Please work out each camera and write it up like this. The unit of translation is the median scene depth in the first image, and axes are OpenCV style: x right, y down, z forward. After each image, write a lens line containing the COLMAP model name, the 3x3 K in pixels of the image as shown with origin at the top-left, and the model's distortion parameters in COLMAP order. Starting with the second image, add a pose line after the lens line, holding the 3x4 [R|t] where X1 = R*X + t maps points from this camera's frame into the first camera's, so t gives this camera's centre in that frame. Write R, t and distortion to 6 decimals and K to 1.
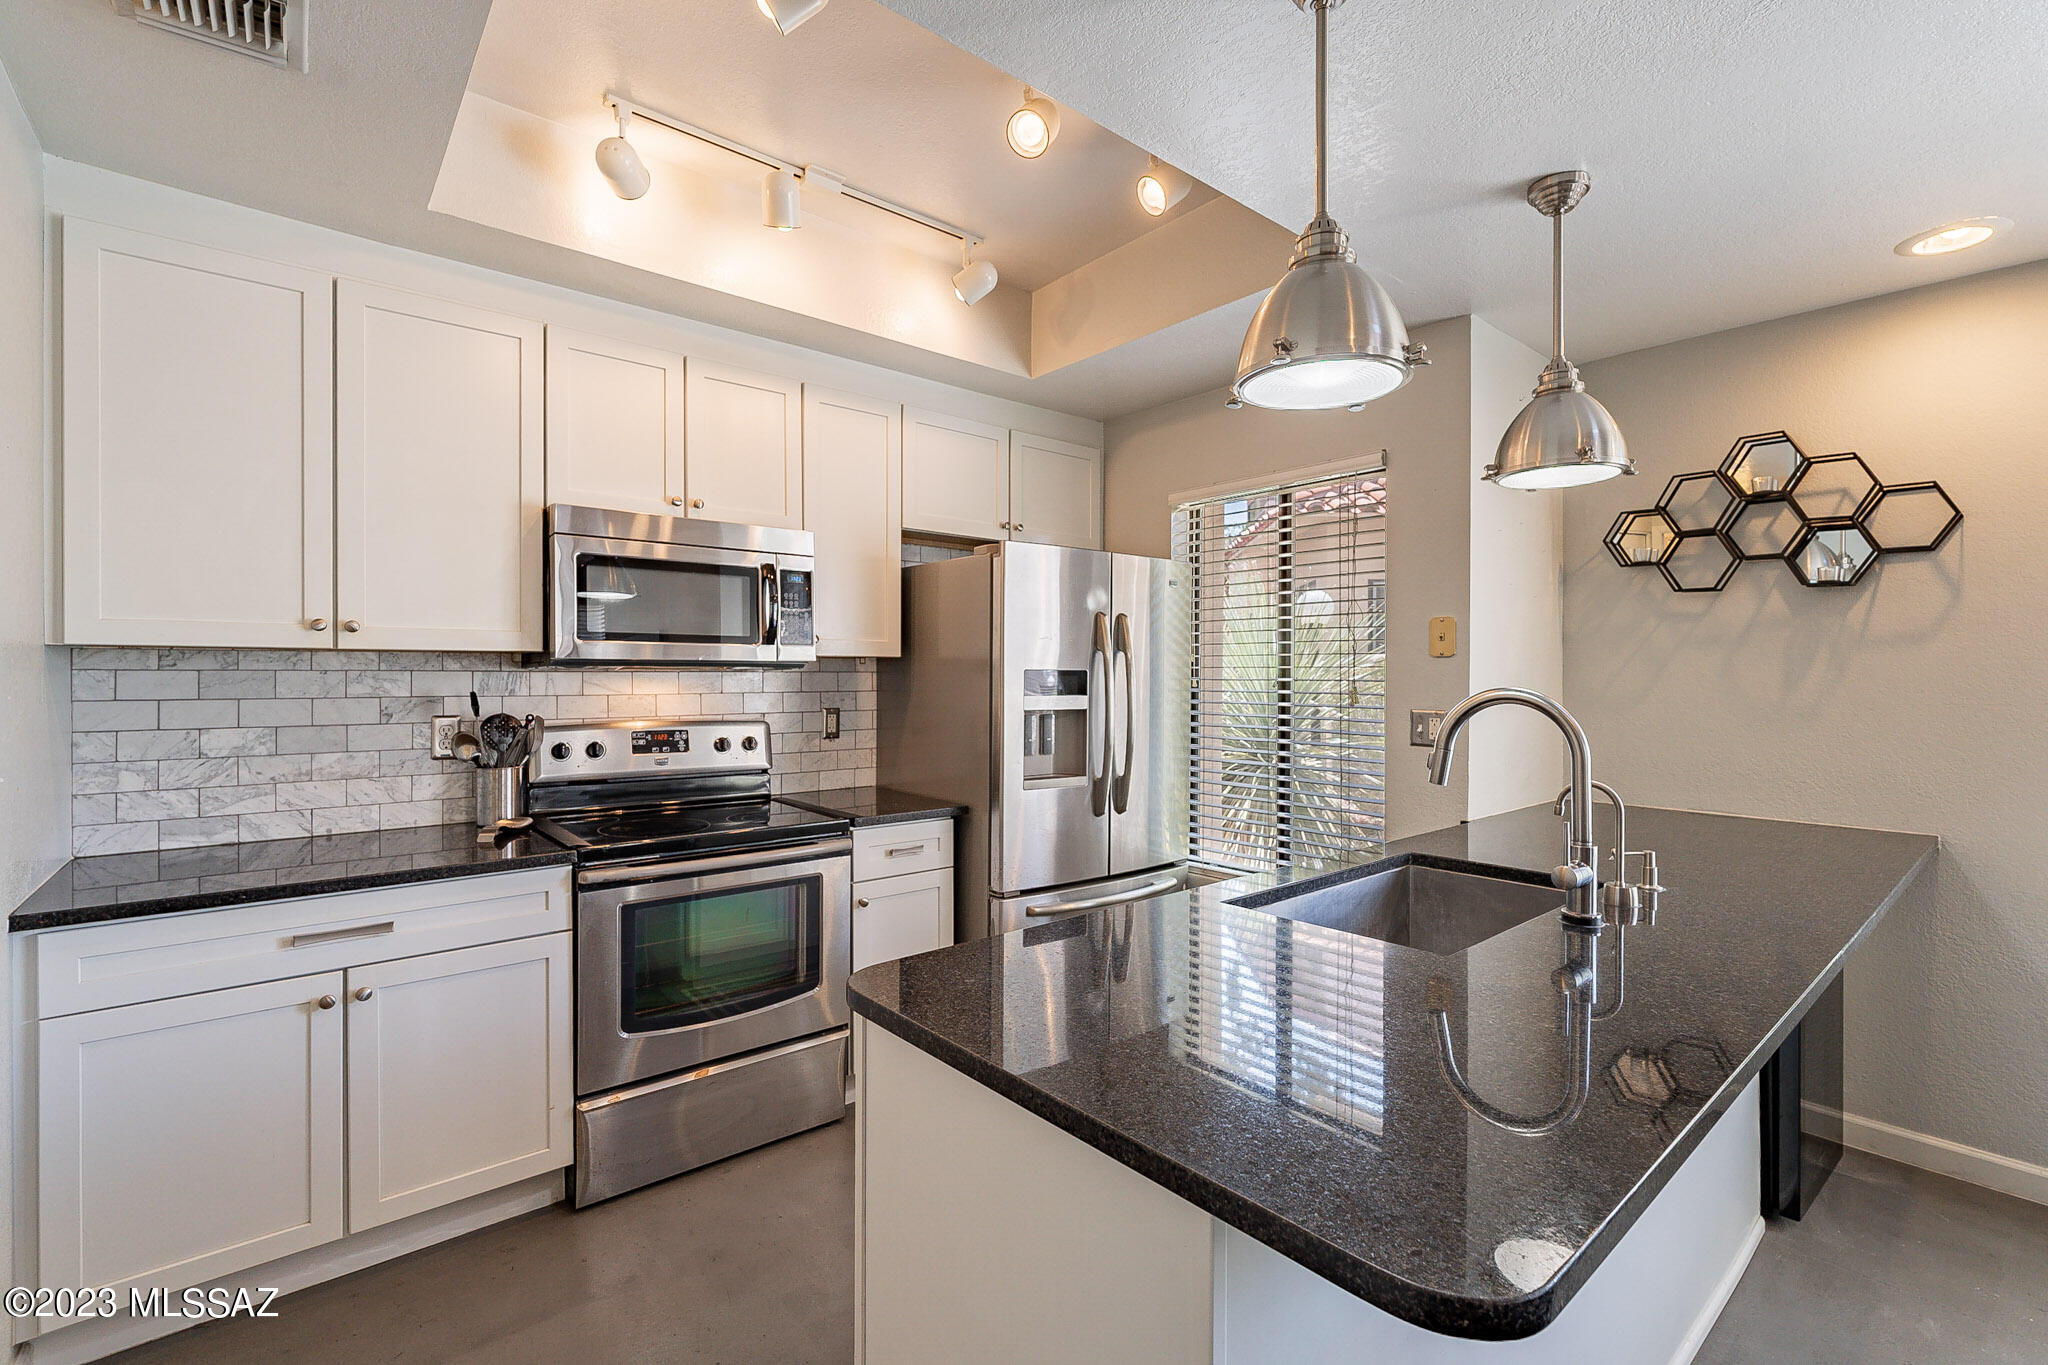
lens RADIAL K [[909.2, 0, 1023.3], [0, 909.2, 680.0], [0, 0, 1]] dist [0.001765, 0.000070]
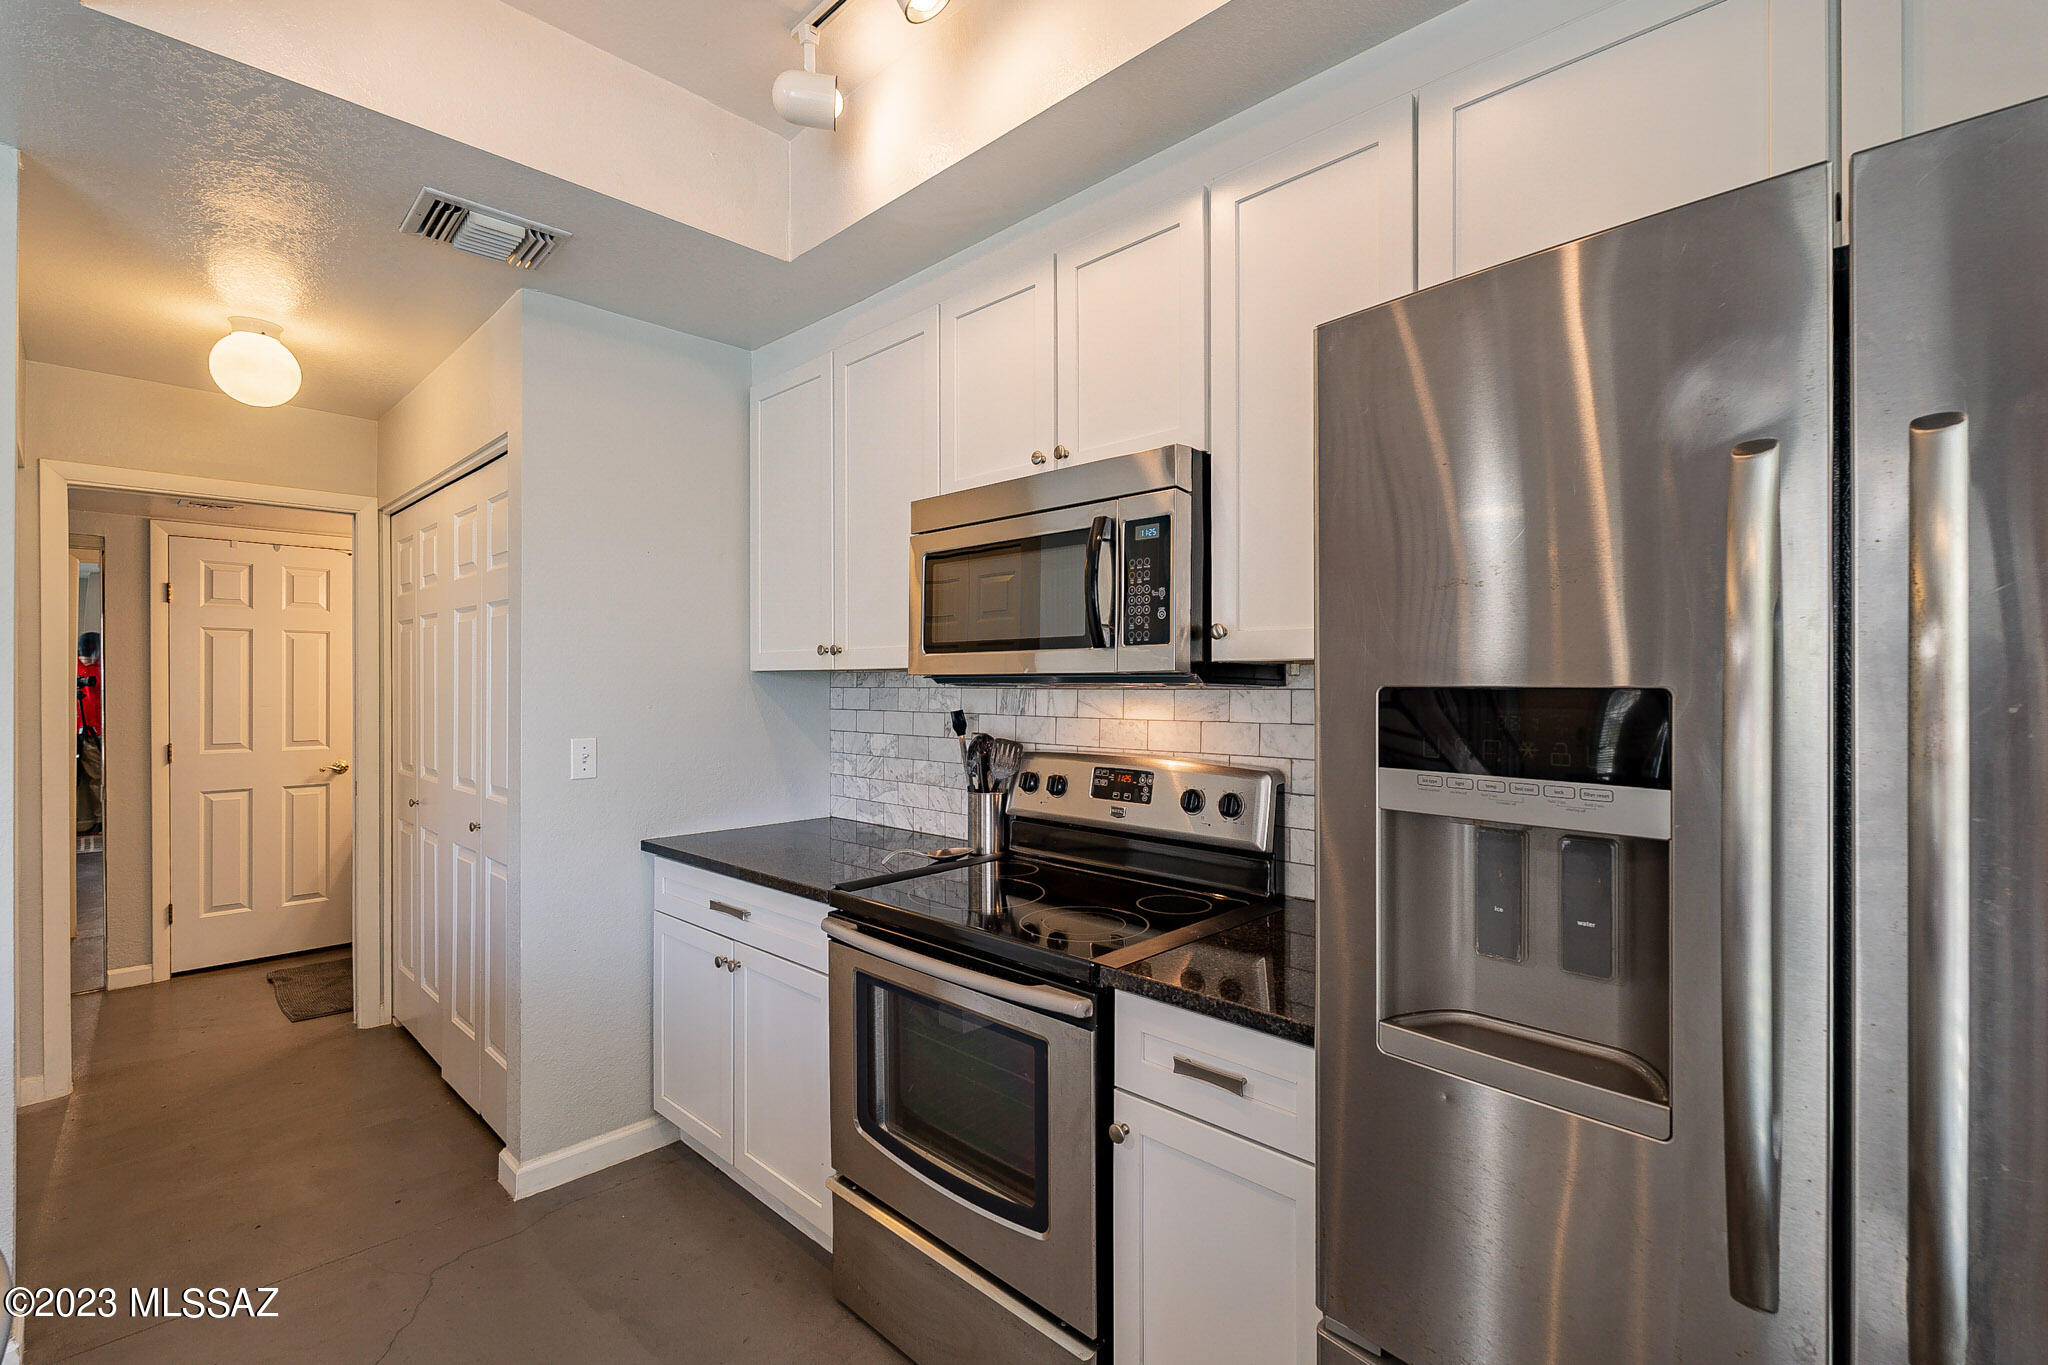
lens RADIAL K [[909.2, 0, 1022.7], [0, 909.2, 677.6], [0, 0, 1]] dist [0.001765, 0.000070]
pose [[0.101413, -0.008721, -0.994806, 0.348913], [-0.005670, 0.999940, -0.009344, -0.012155], [0.994828, 0.006588, 0.101358, 0.921623]]
